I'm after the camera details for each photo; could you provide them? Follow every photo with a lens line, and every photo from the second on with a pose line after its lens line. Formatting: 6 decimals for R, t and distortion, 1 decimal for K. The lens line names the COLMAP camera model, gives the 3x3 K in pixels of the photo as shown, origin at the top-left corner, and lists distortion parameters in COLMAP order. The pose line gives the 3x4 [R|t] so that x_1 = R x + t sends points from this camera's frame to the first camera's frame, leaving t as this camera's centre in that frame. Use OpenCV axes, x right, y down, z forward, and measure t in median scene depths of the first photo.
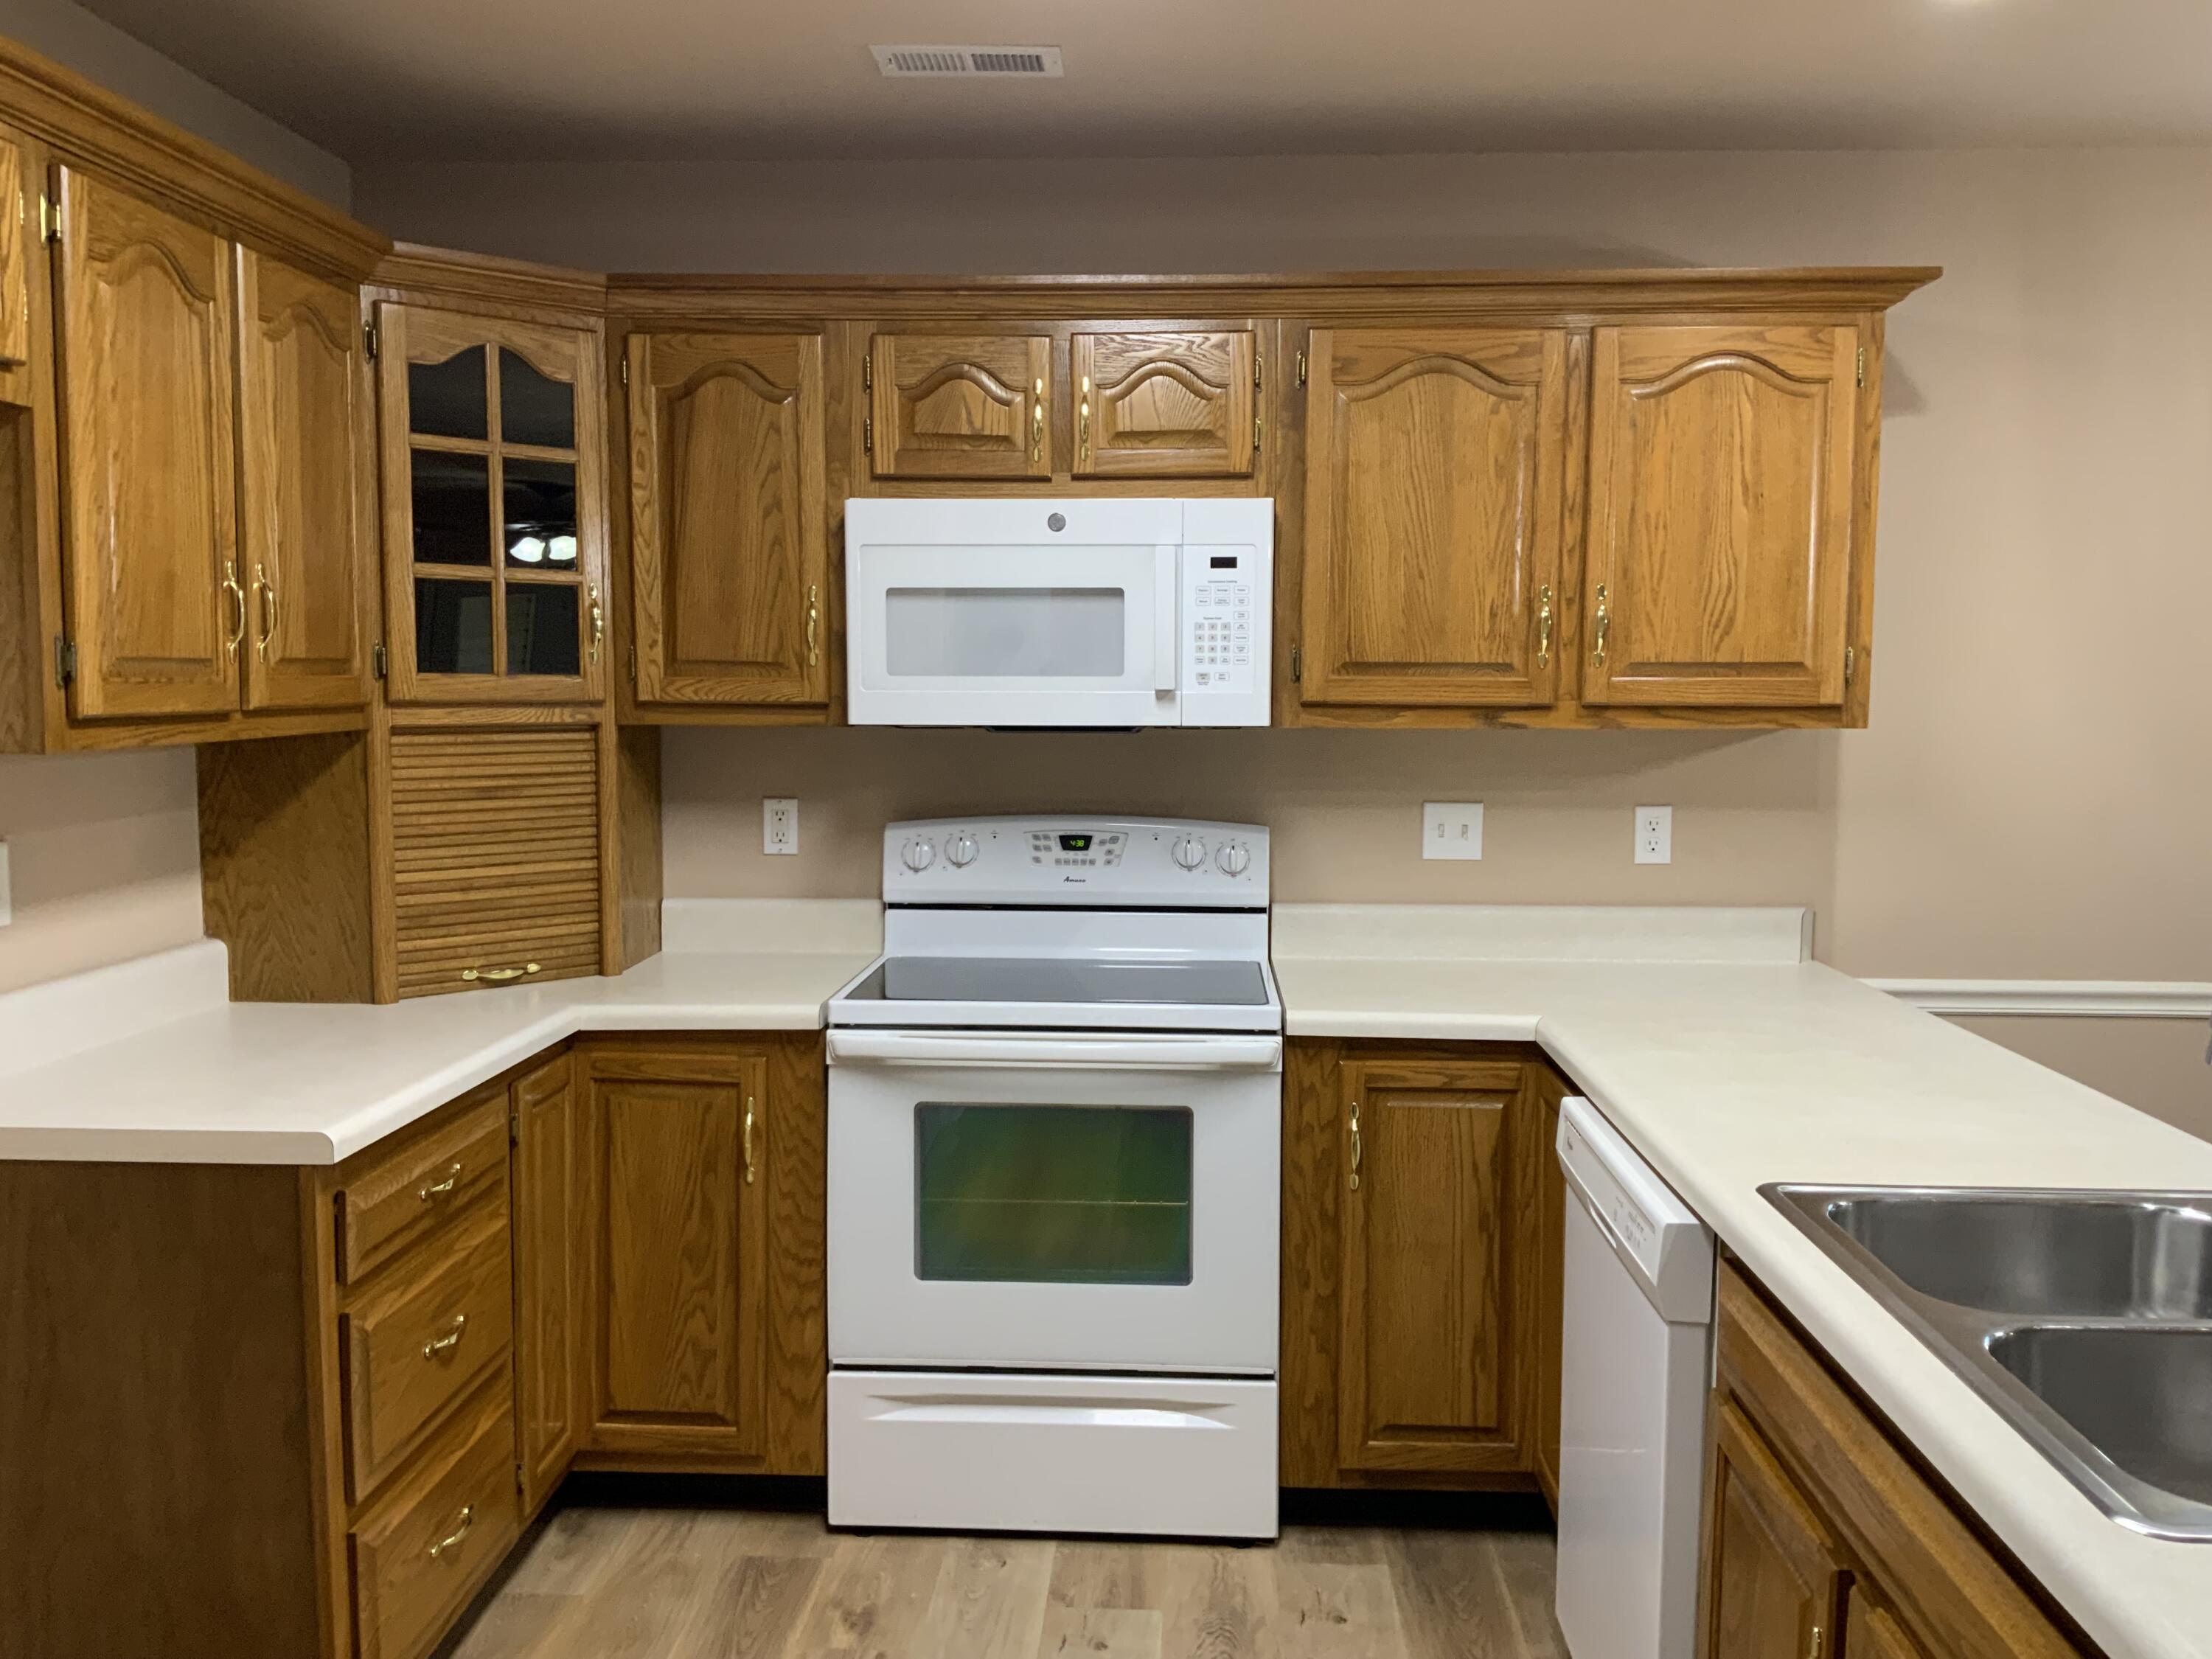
lens RADIAL K [[1843.5, 0, 1106.0], [0, 1843.5, 829.5], [0, 0, 1]] dist [0.057060, -0.099861]
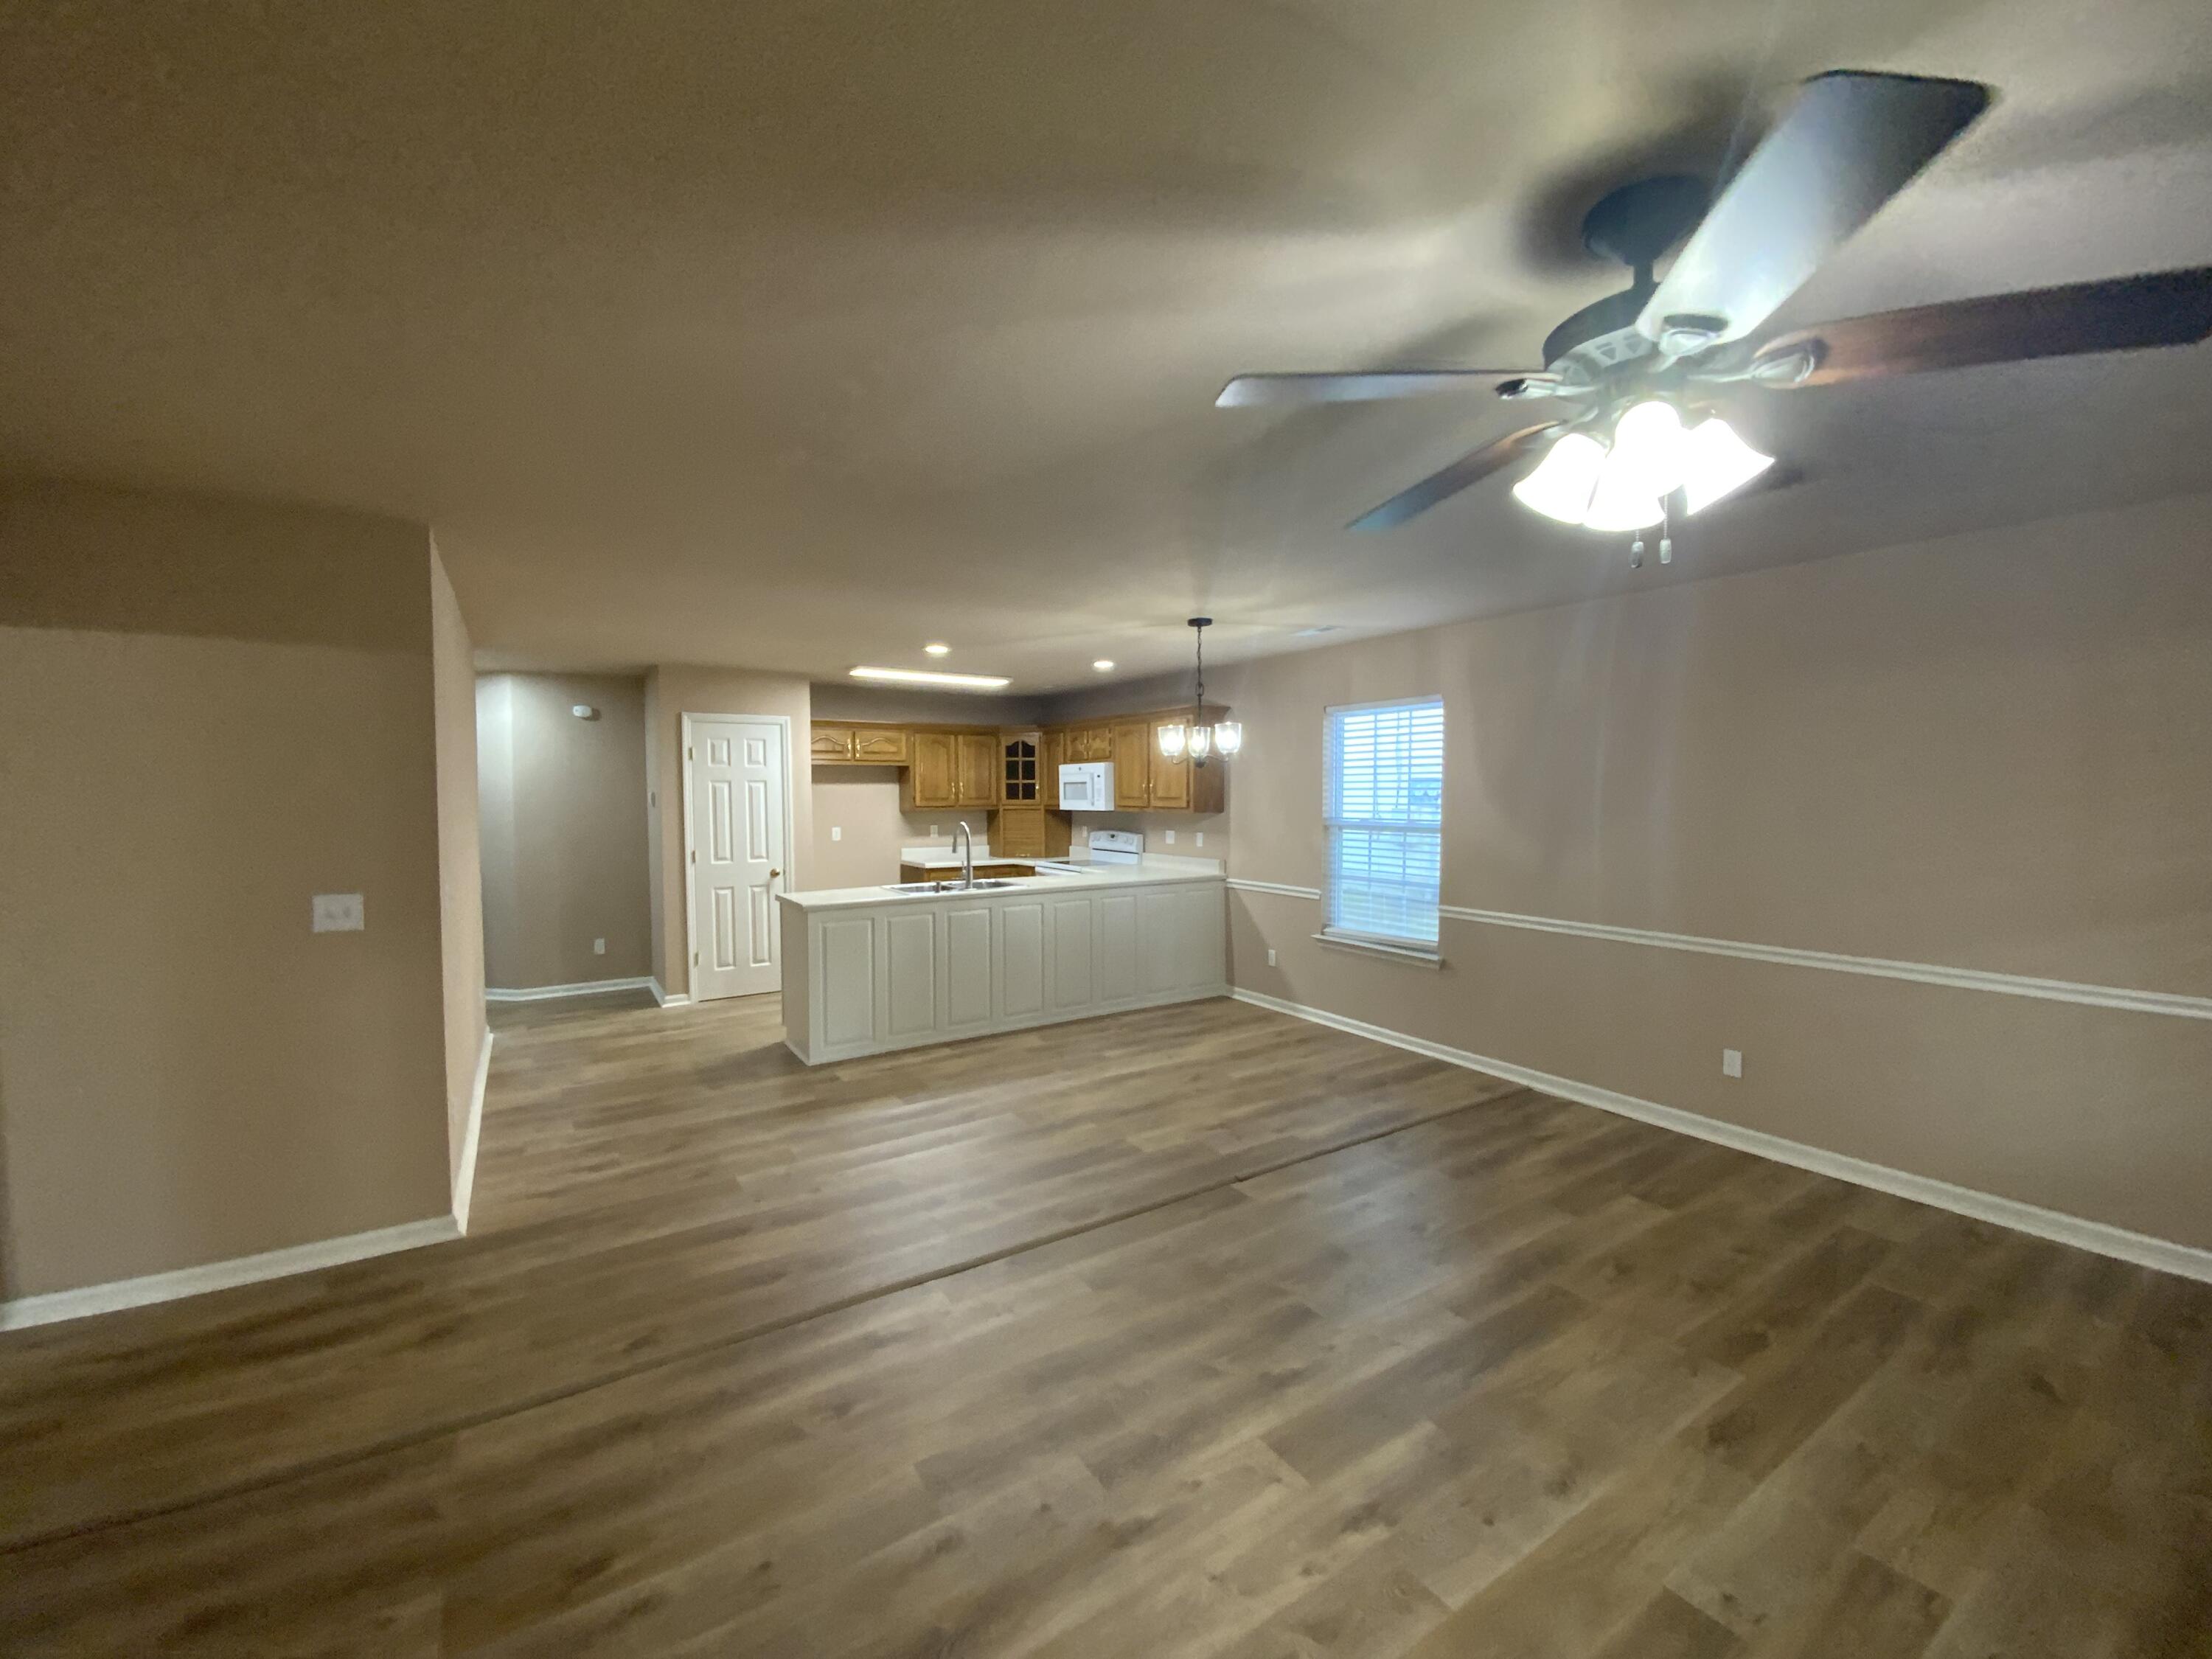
lens RADIAL K [[889.6, 0, 1114.7], [0, 889.6, 829.4], [0, 0, 1]] dist [0.025469, -0.021248]
pose [[0.587901, 0.028146, -0.808443, 1.996723], [-0.062077, 0.998017, -0.010396, 0.014099], [0.806548, 0.056297, 0.588482, -0.319829]]
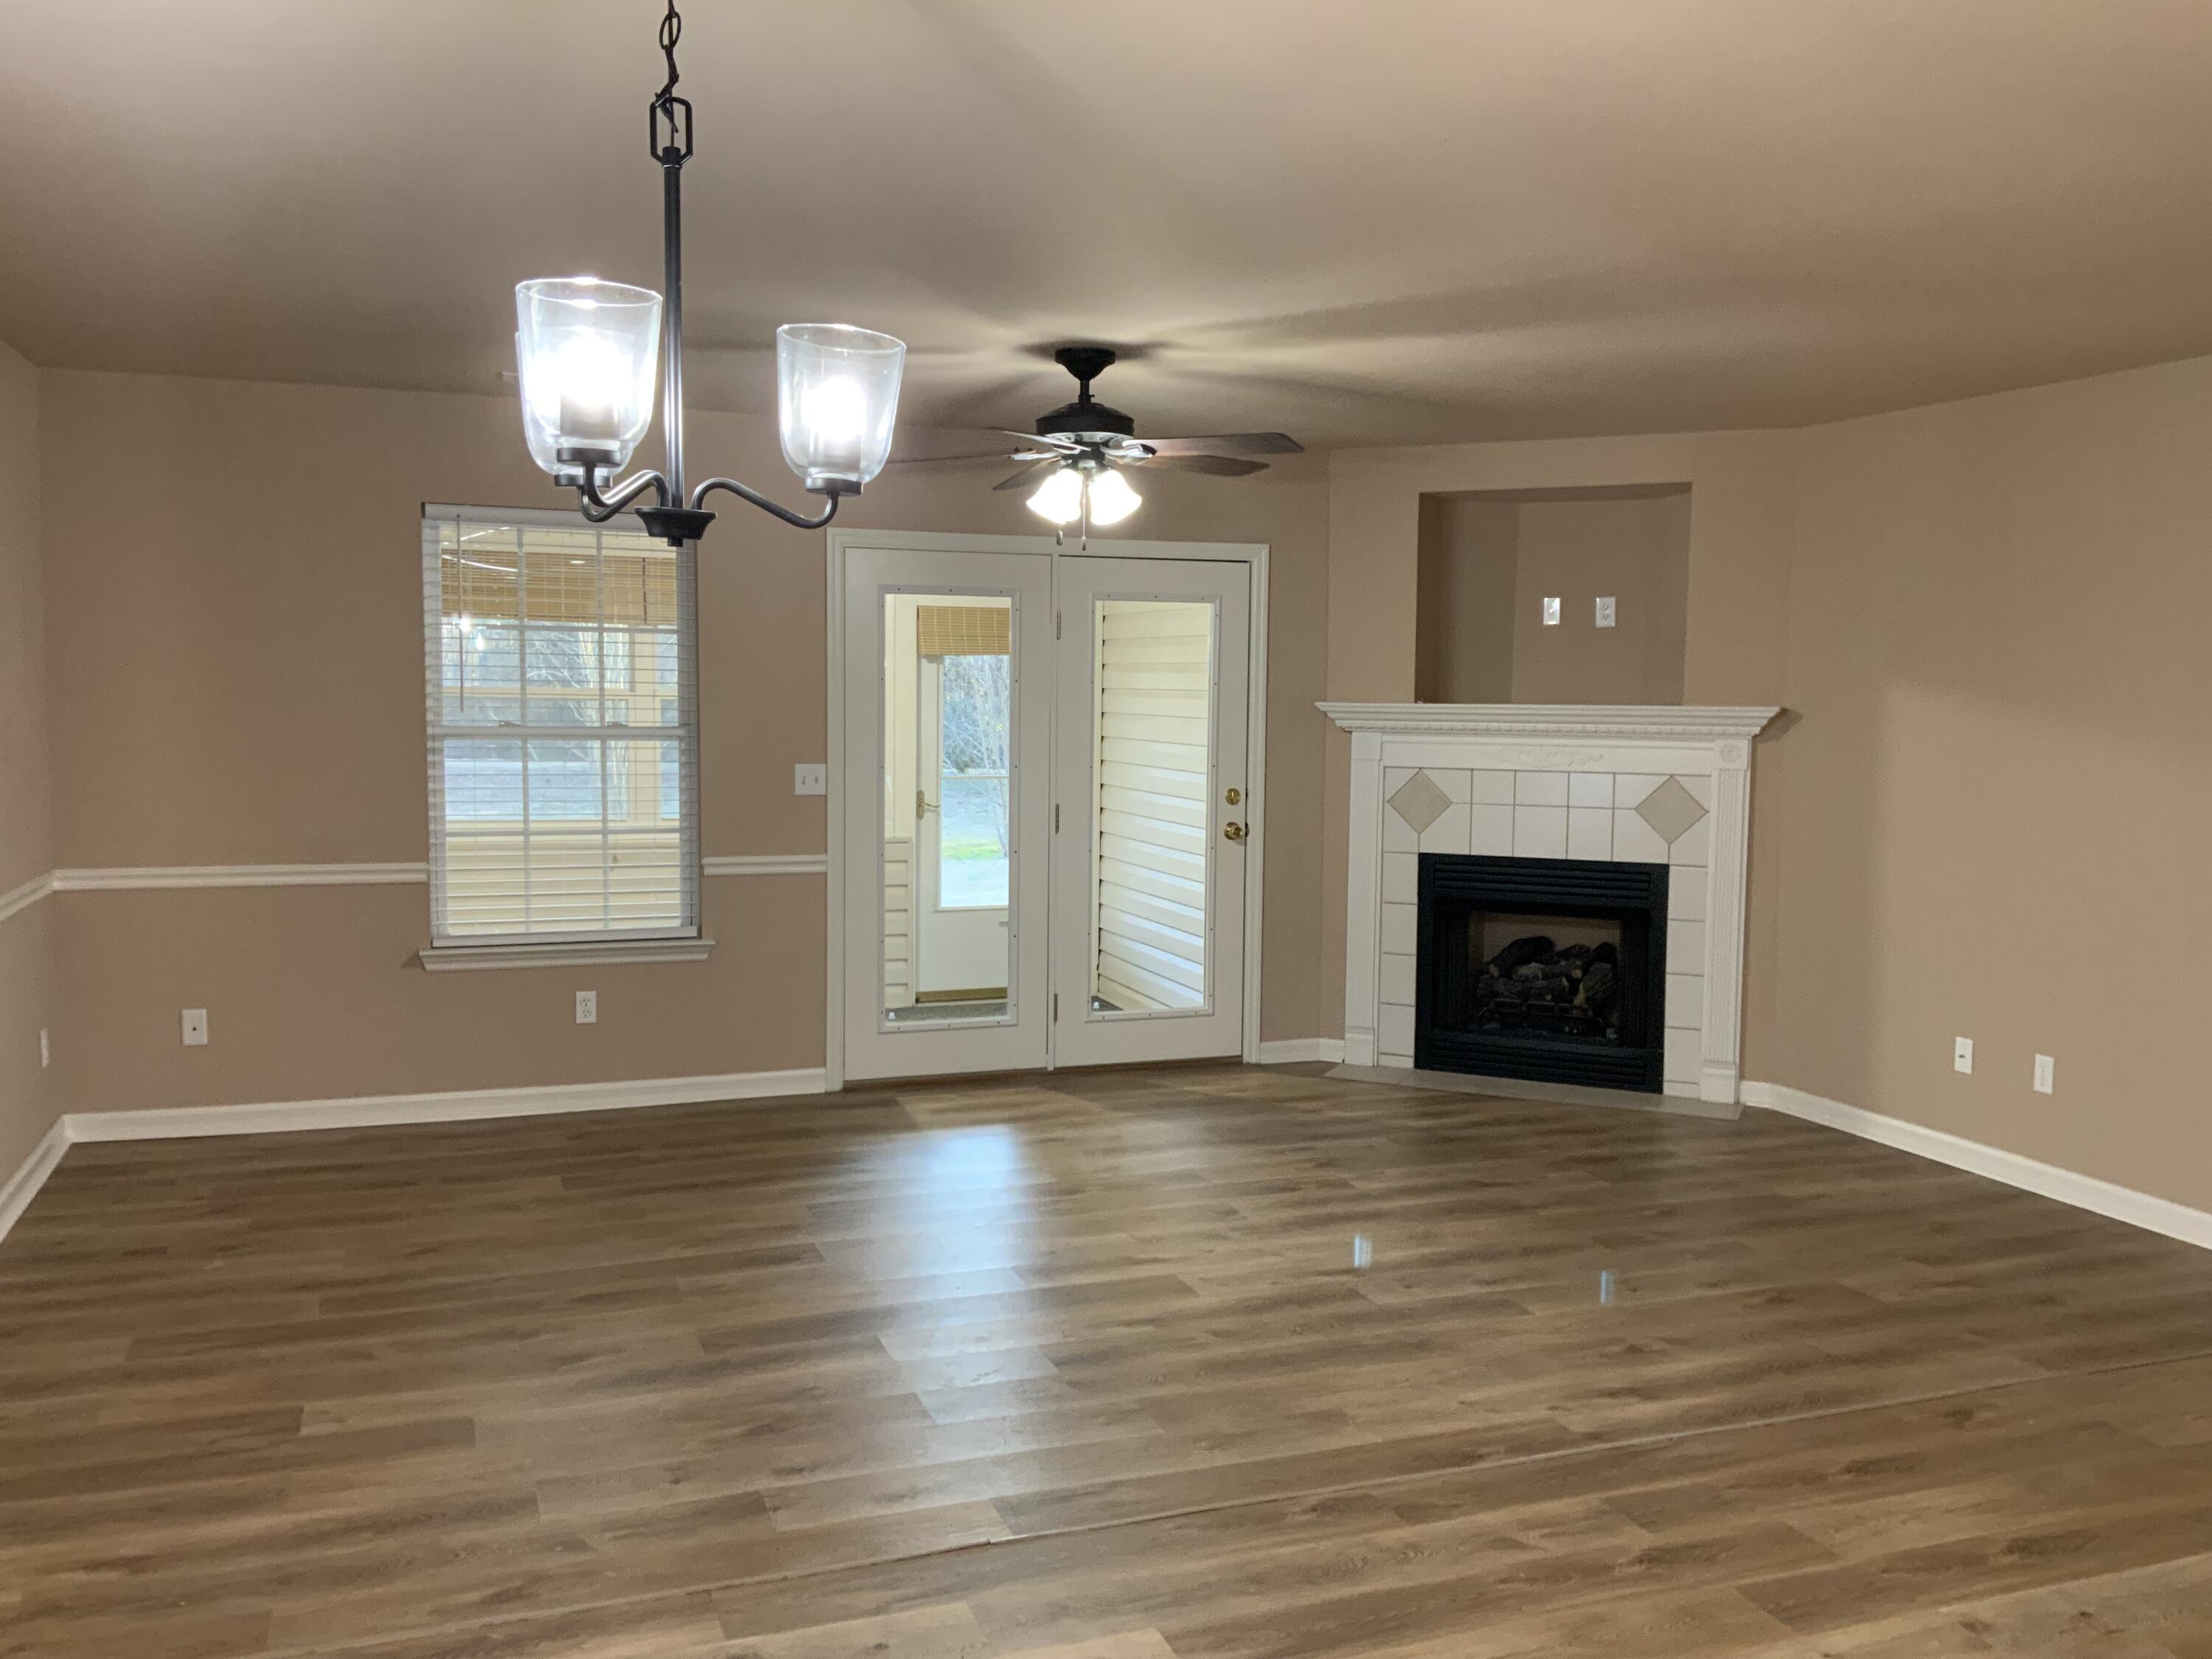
lens RADIAL K [[1824.8, 0, 1108.9], [0, 1824.8, 832.0], [0, 0, 1]] dist [0.142114, -0.269460]
pose [[-0.392731, -0.084506, 0.915763, 0.231677], [0.065561, 0.990663, 0.119534, -0.082542], [-0.917314, 0.106983, -0.383524, 0.792363]]
